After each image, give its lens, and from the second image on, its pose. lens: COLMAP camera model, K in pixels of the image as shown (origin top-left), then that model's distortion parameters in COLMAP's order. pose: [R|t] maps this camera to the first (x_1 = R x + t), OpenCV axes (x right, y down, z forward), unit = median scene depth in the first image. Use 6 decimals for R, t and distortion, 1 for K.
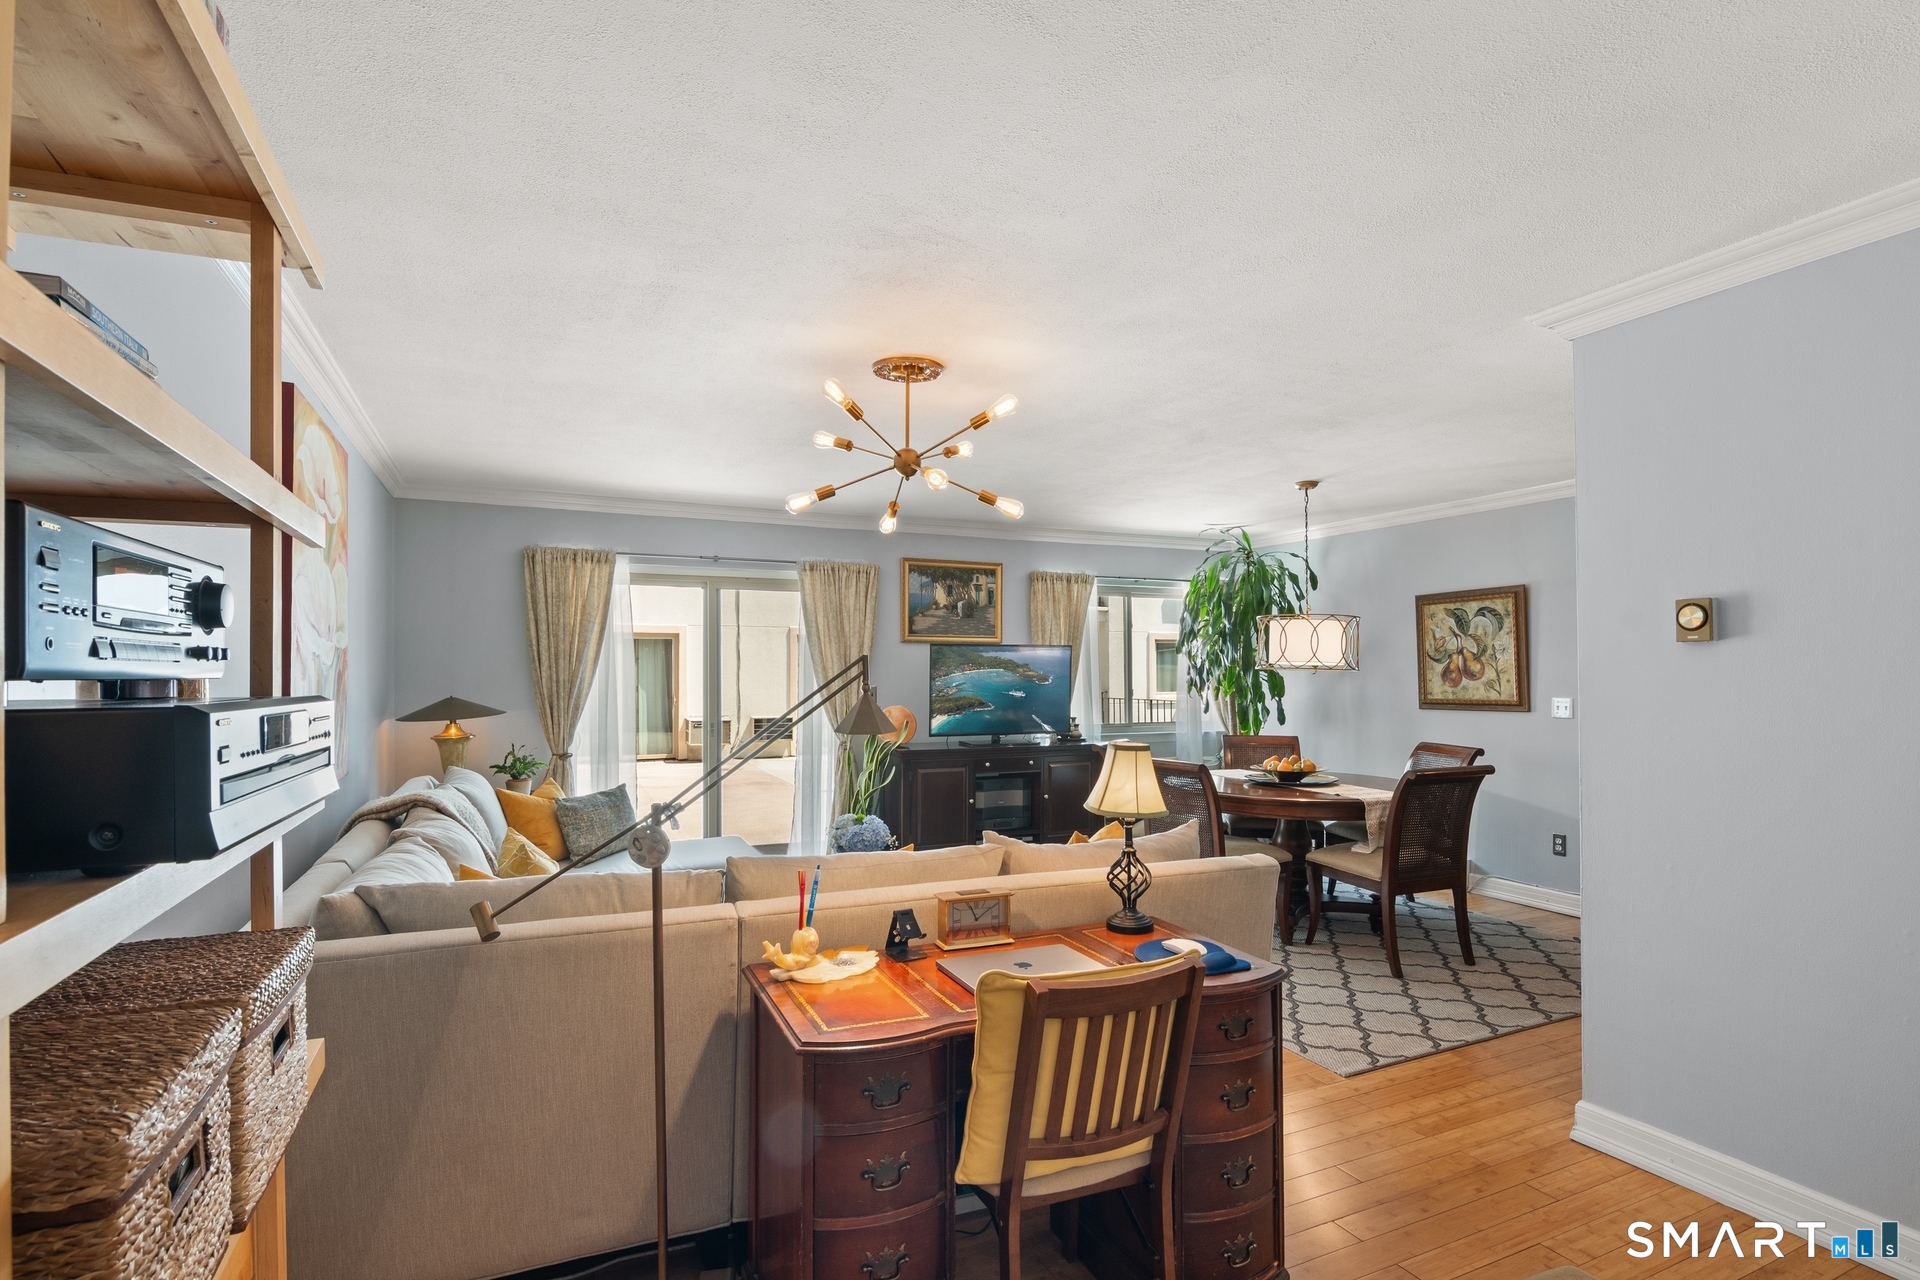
lens RADIAL K [[945.3, 0, 964.1], [0, 945.3, 660.7], [0, 0, 1]] dist [-0.018380, -0.000102]
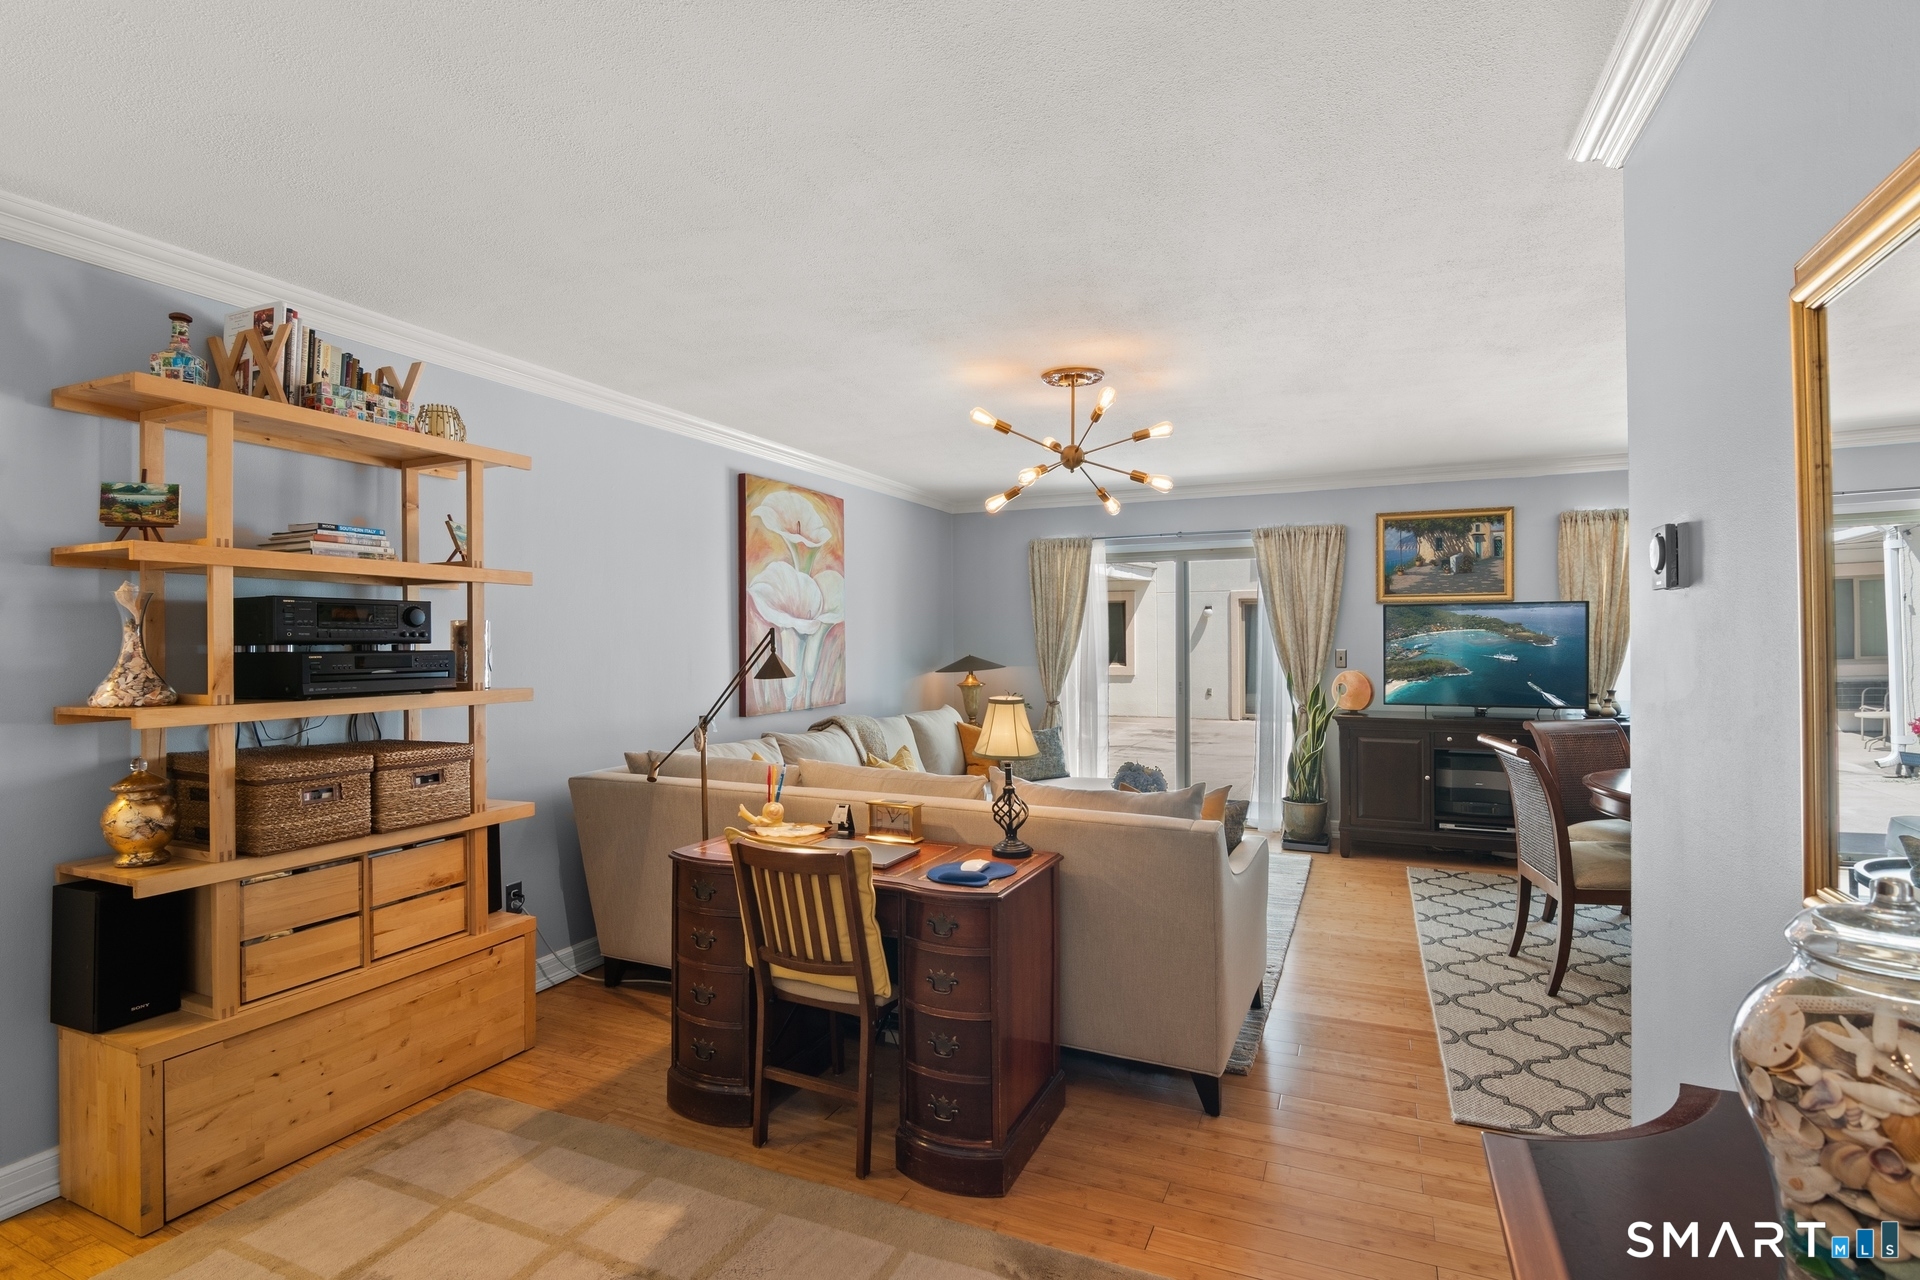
lens RADIAL K [[923.9, 0, 951.5], [0, 923.9, 640.3], [0, 0, 1]] dist [-0.015811, -0.000337]
pose [[0.653667, -0.002534, -0.756778, 0.379038], [0.016489, 0.999805, 0.010895, 0.000868], [0.756603, -0.019600, 0.653581, 0.074920]]
